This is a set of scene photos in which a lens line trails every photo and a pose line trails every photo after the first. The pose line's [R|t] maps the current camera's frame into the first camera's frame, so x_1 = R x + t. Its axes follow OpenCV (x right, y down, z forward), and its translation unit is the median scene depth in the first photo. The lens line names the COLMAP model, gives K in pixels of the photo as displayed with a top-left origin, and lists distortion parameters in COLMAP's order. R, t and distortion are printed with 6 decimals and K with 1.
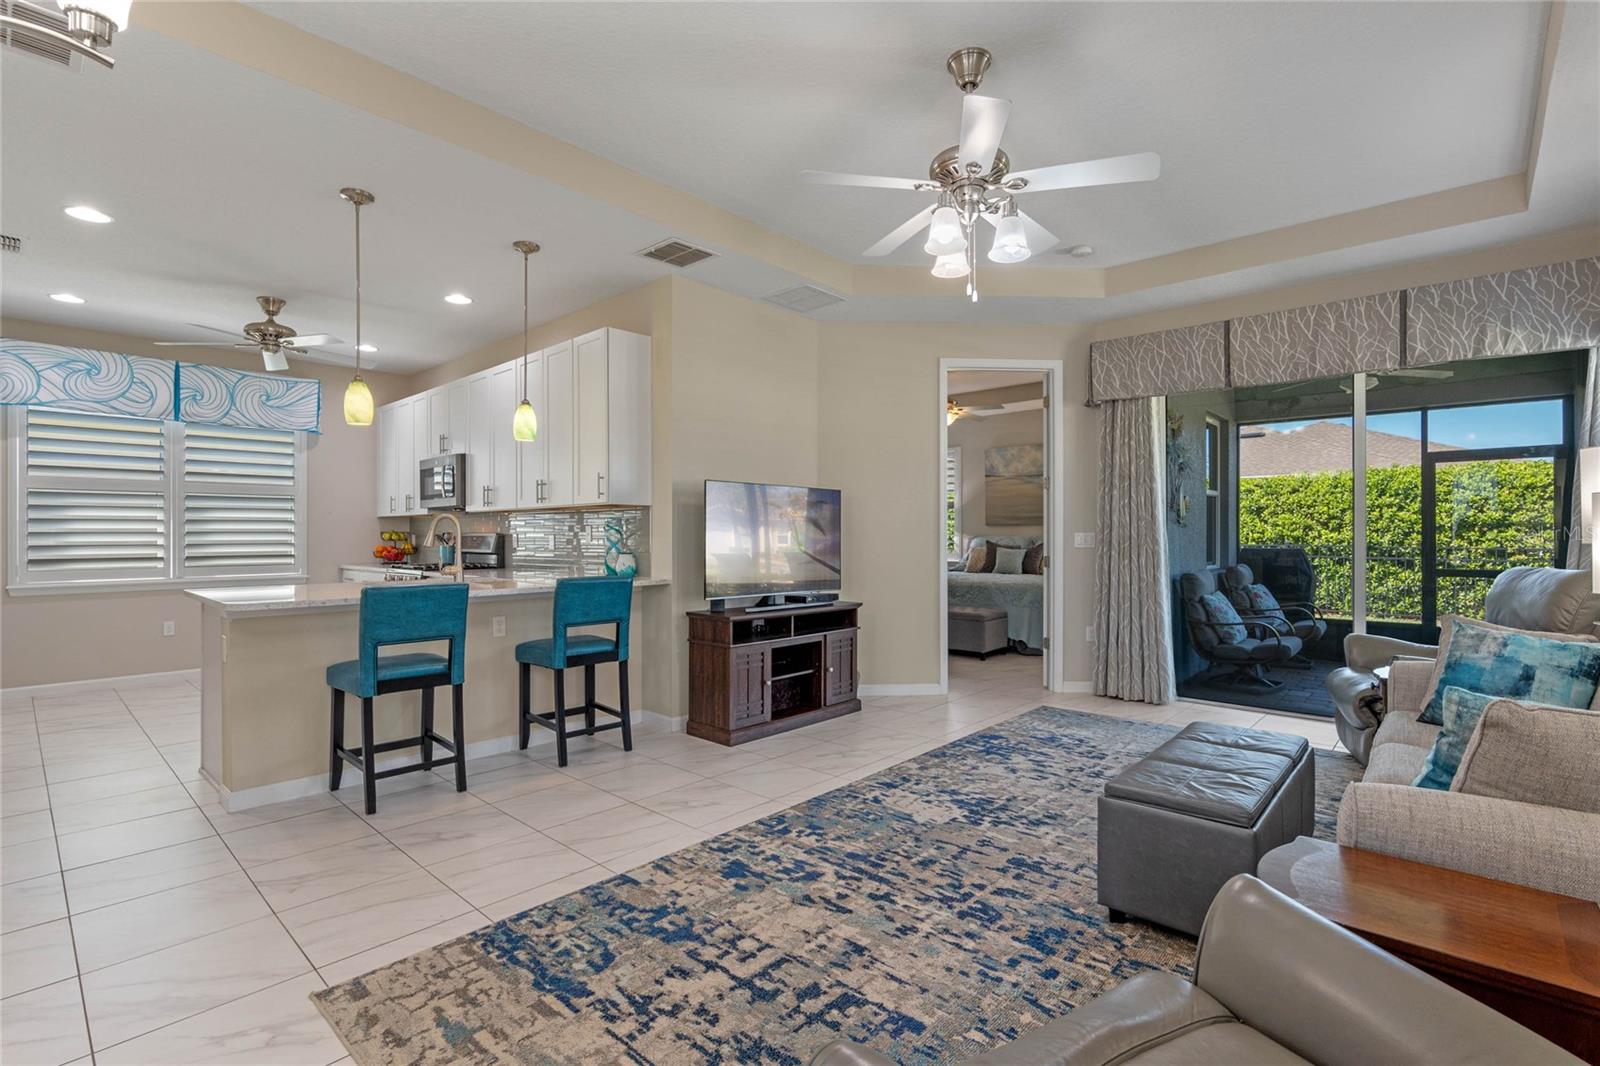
lens RADIAL K [[739.1, 0, 806.6], [0, 739.1, 534.1], [0, 0, 1]] dist [-0.026484, 0.008853]
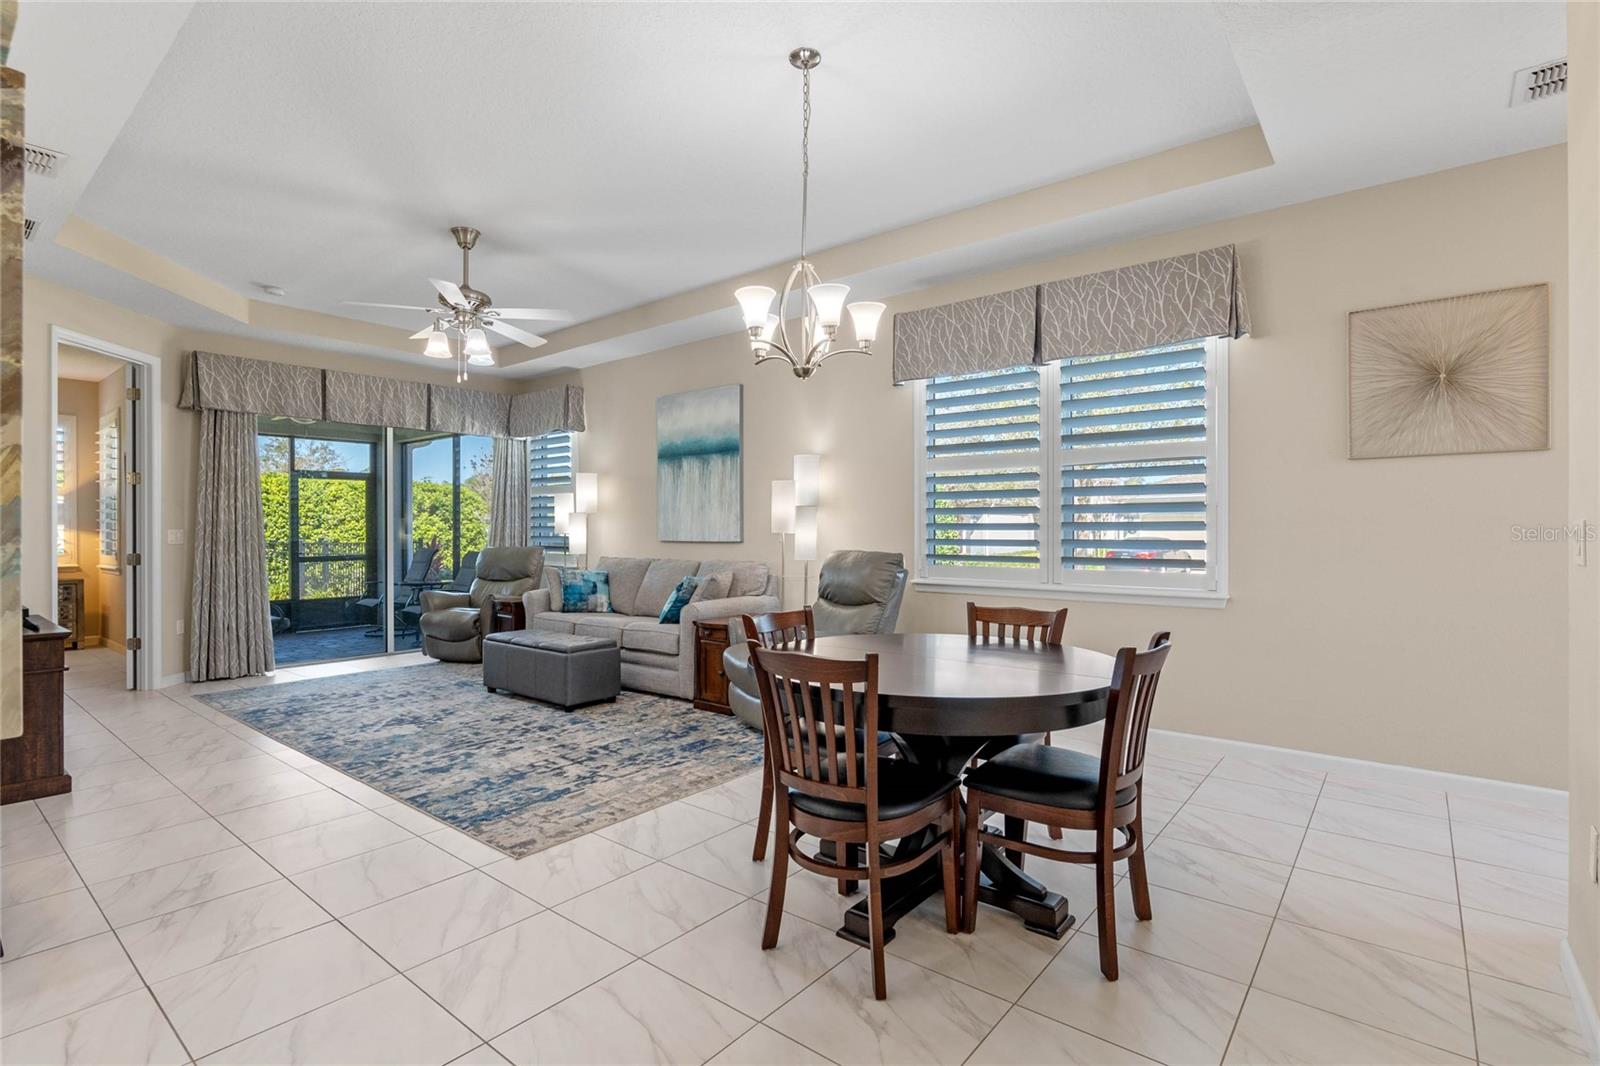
lens RADIAL K [[762.9, 0, 804.7], [0, 762.9, 530.0], [0, 0, 1]] dist [-0.019052, 0.006641]
pose [[-0.055368, 0.001155, 0.998465, -0.843474], [0.002629, 0.999996, -0.001011, 0.002795], [-0.998463, 0.002569, -0.055370, 0.206005]]
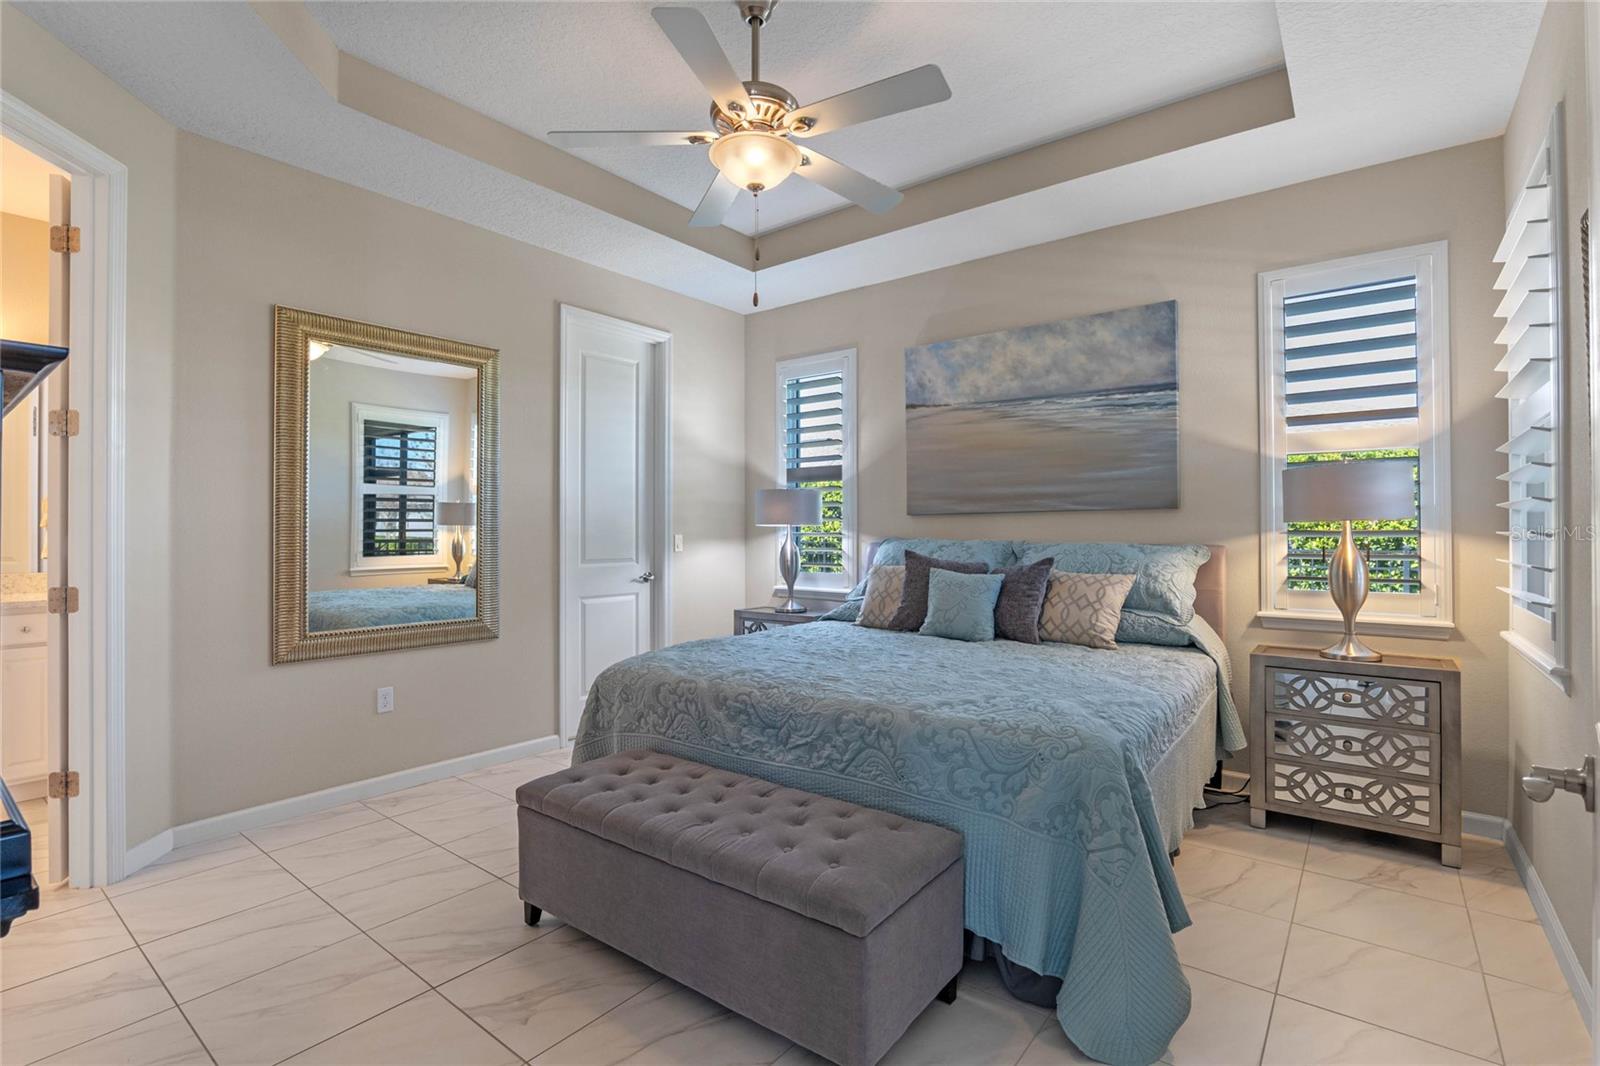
lens RADIAL K [[742.5, 0, 806.6], [0, 742.5, 533.2], [0, 0, 1]] dist [-0.026358, 0.008694]
pose [[0.997007, -0.001618, 0.077300, 0.299331], [0.001389, 0.999994, 0.003021, -0.004584], [-0.077304, -0.002905, 0.997003, 1.129739]]
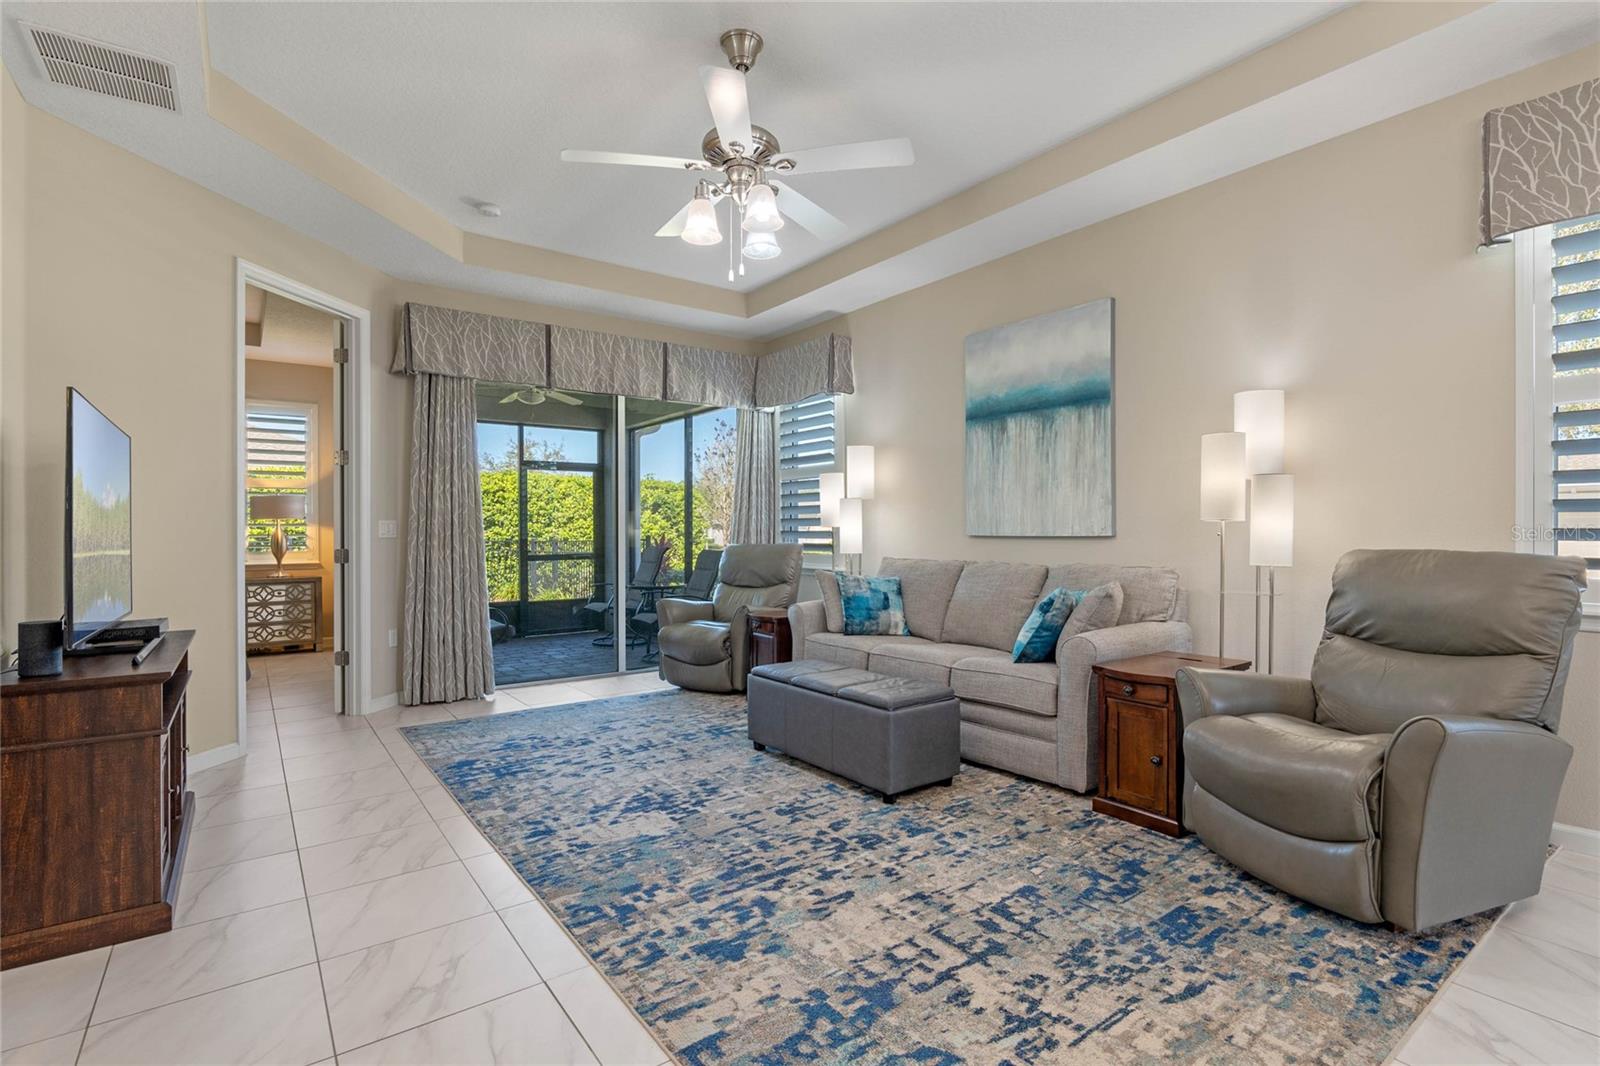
lens RADIAL K [[762.9, 0, 804.7], [0, 762.9, 530.0], [0, 0, 1]] dist [-0.019052, 0.006641]
pose [[0.194327, 0.003222, 0.980932, -0.452487], [0.002475, 0.999990, -0.003775, 0.016367], [-0.980934, 0.003161, 0.194317, 0.411020]]
